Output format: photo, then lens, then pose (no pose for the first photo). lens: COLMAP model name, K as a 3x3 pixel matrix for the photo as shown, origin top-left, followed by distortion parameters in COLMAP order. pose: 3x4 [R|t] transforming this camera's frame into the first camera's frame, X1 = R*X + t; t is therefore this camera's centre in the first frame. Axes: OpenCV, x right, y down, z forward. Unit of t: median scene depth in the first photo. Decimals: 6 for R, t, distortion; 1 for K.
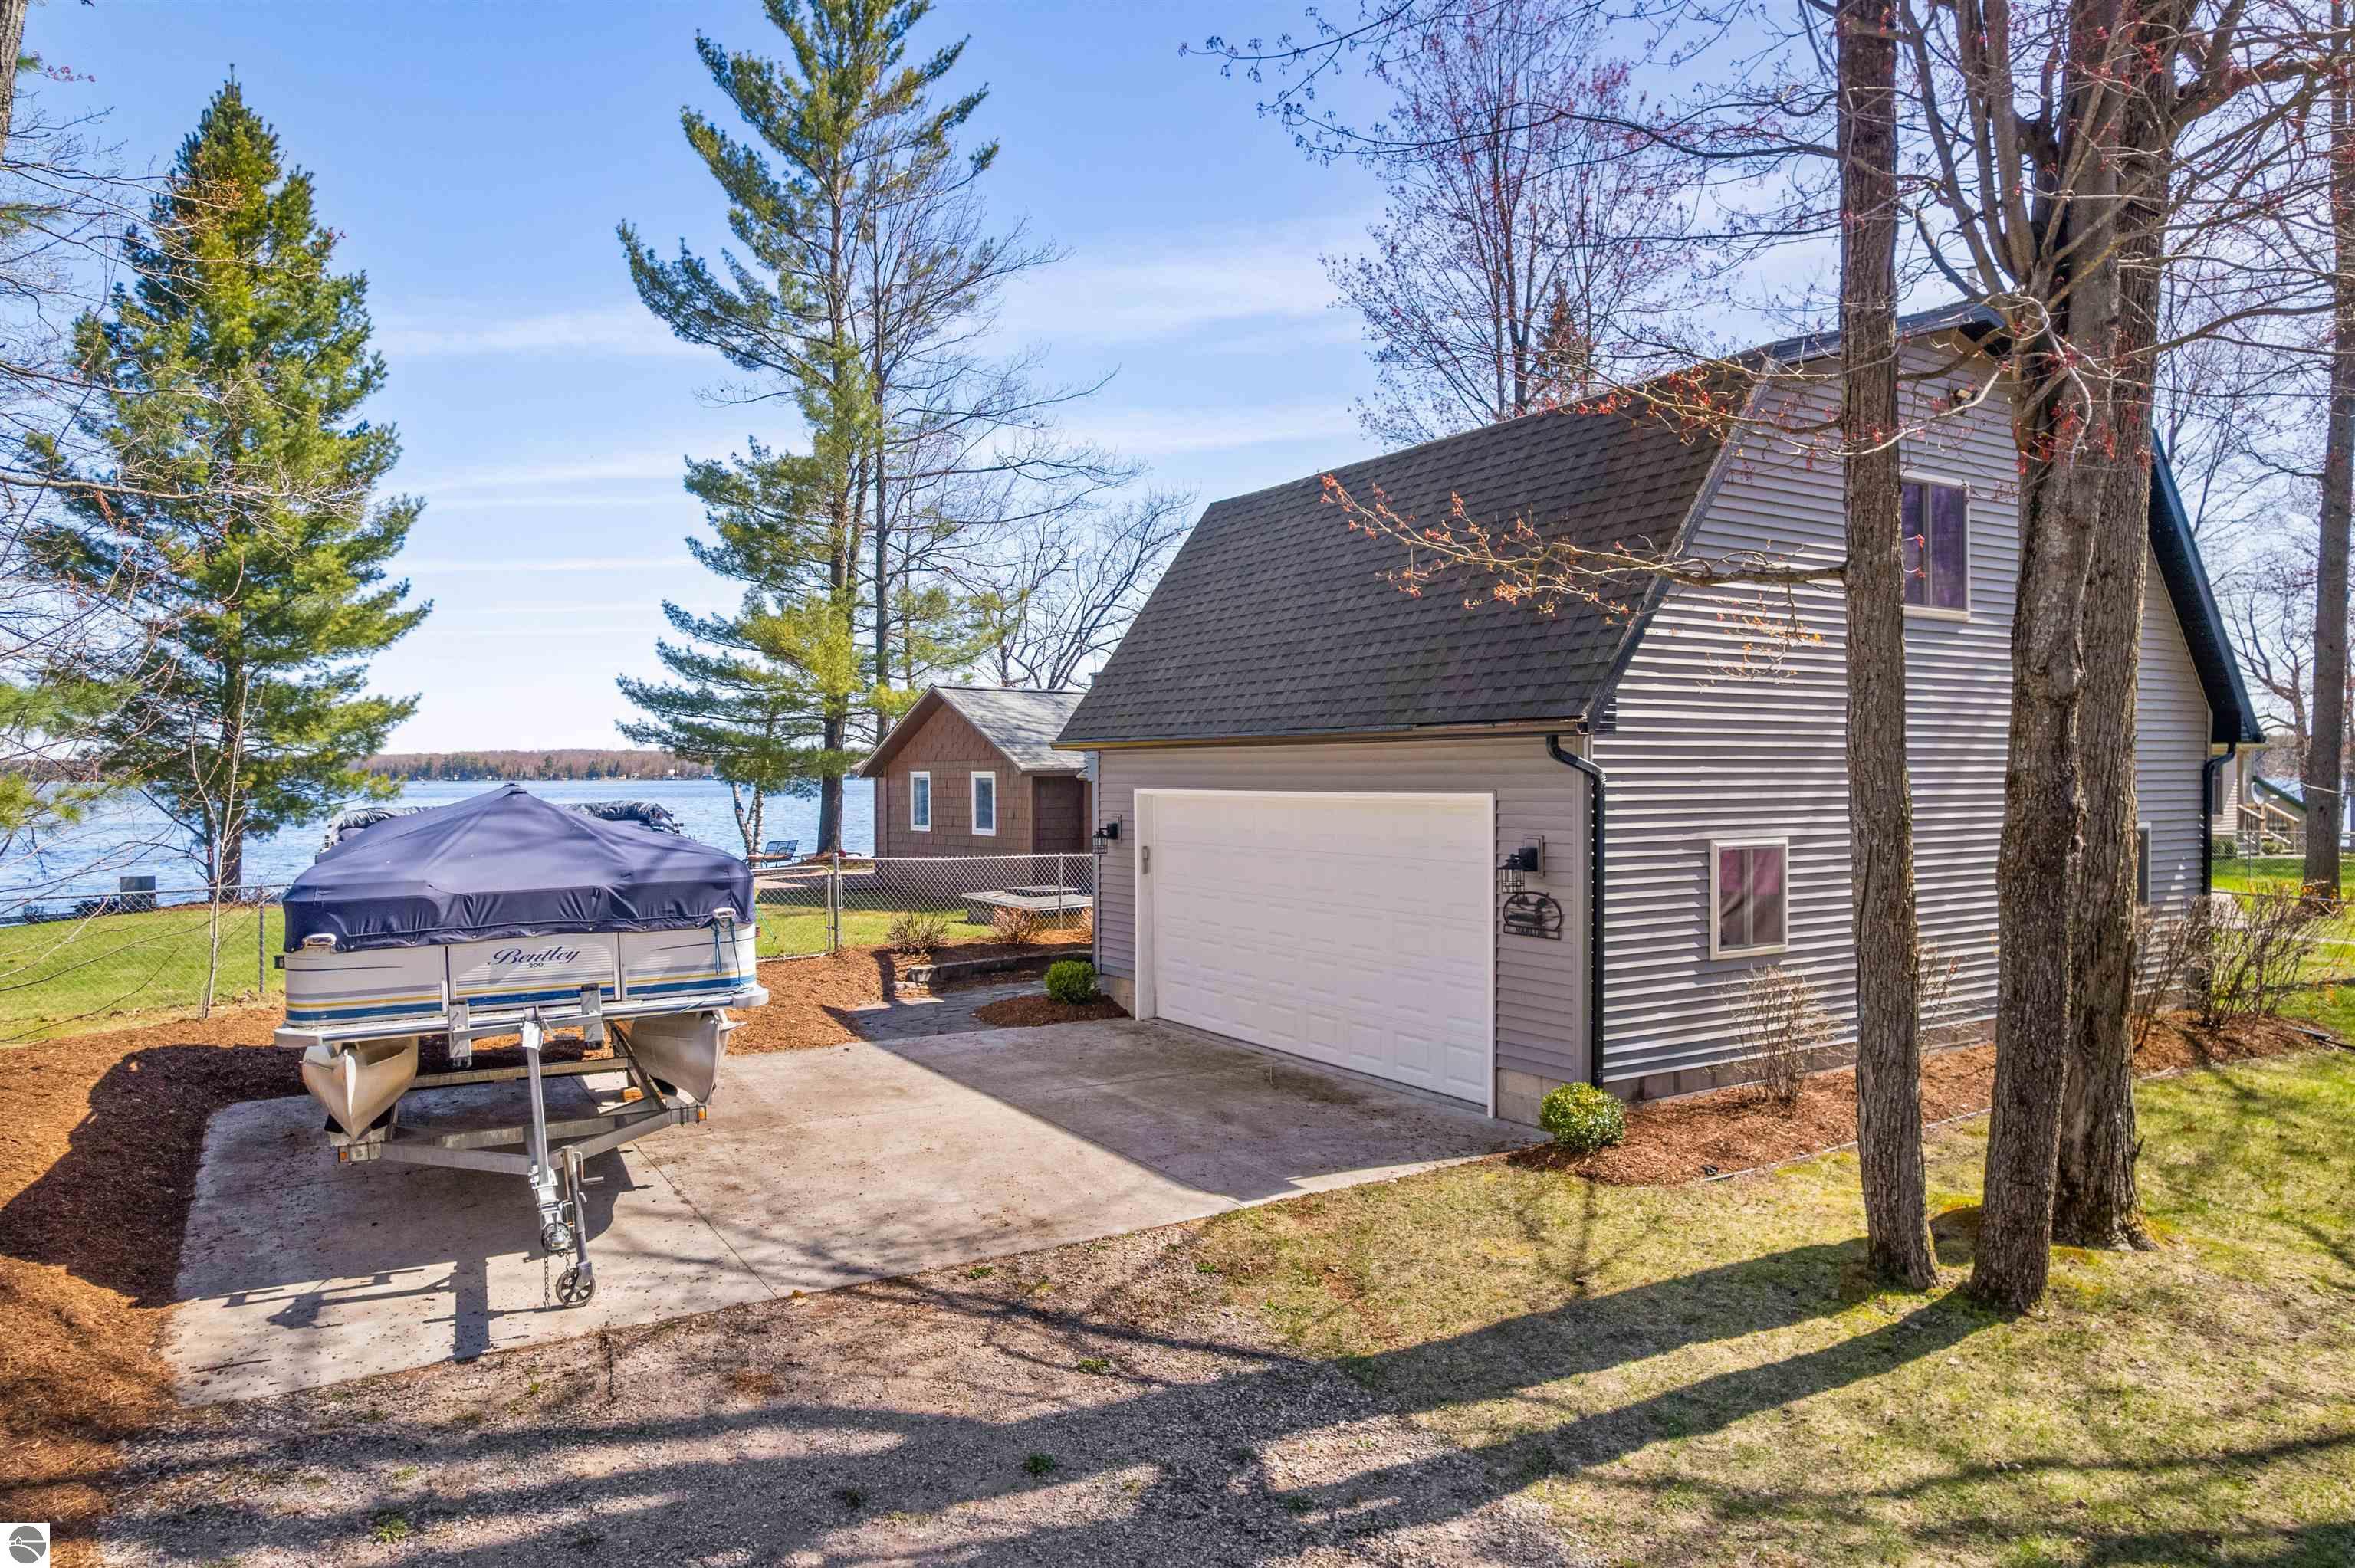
lens RADIAL K [[1500.0, 0, 1173.5], [0, 1500.0, 780.6], [0, 0, 1]] dist [-0.027271, 0.011262]
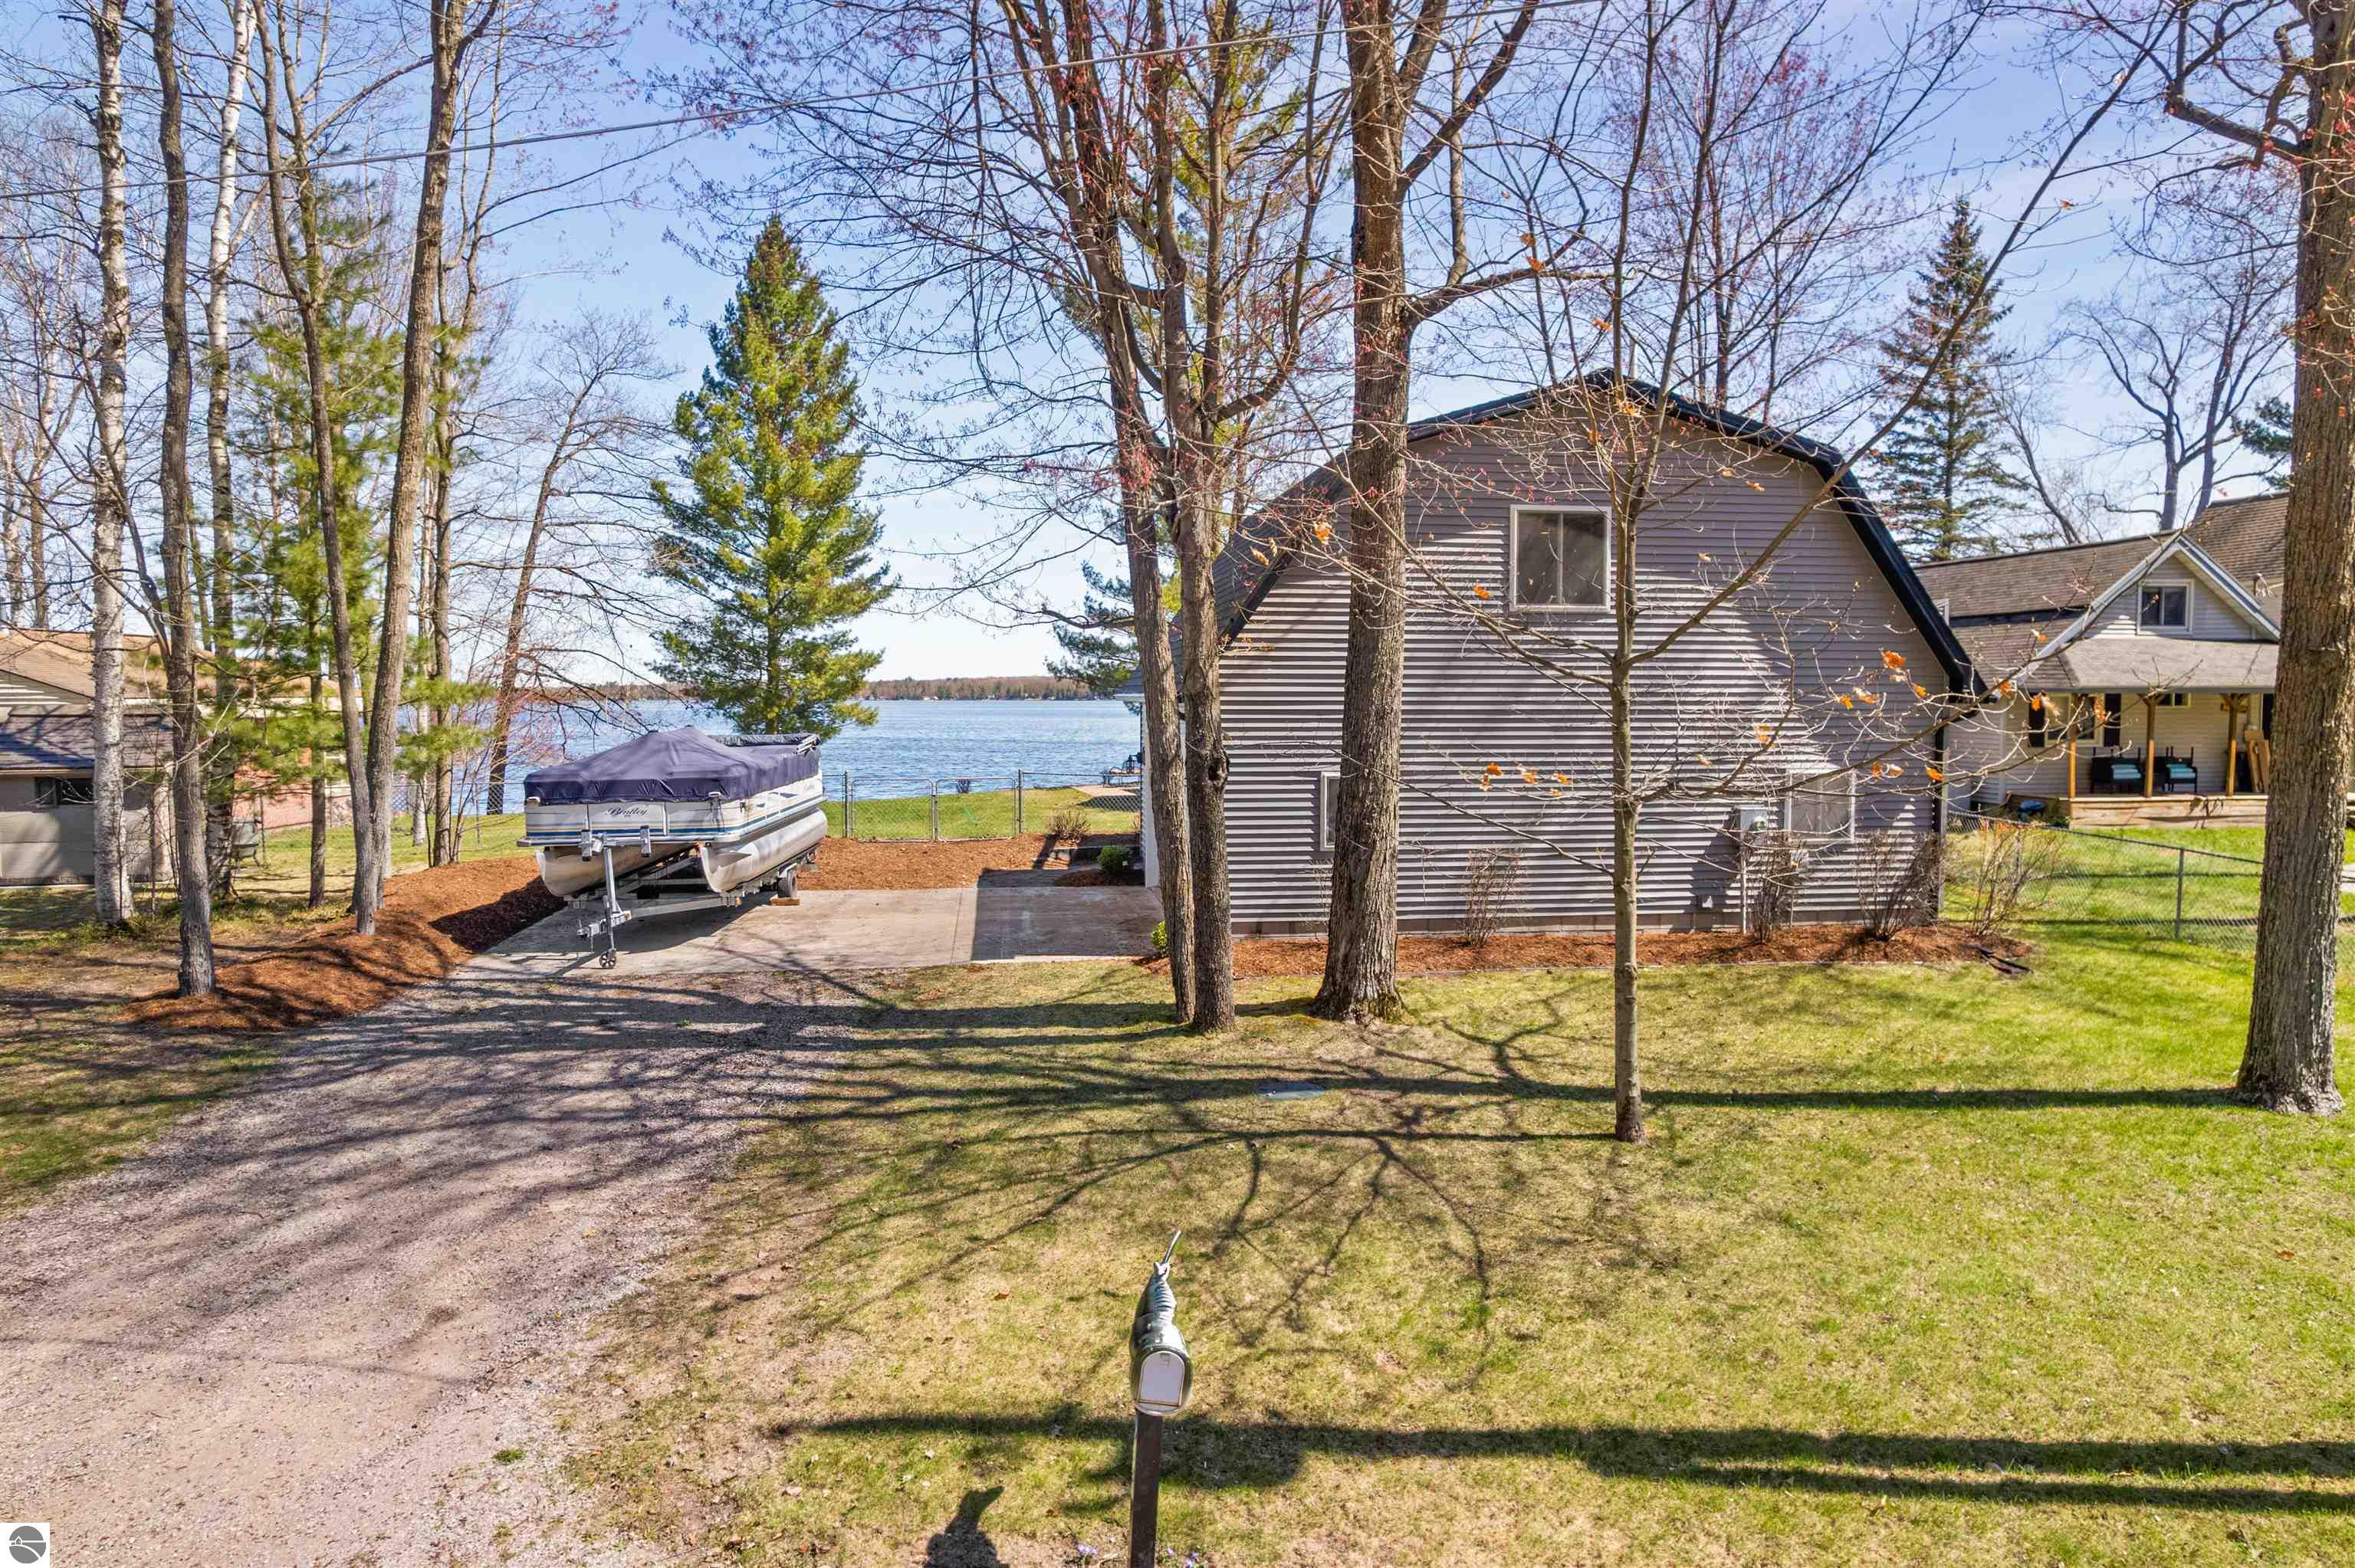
lens RADIAL K [[1500.0, 0, 1174.3], [0, 1500.0, 780.6], [0, 0, 1]] dist [-0.027271, 0.011262]
pose [[0.910586, 0.027733, -0.412388, 0.324368], [-0.004497, 0.998352, 0.057209, -0.014223], [0.413295, -0.050239, 0.909210, -0.169256]]
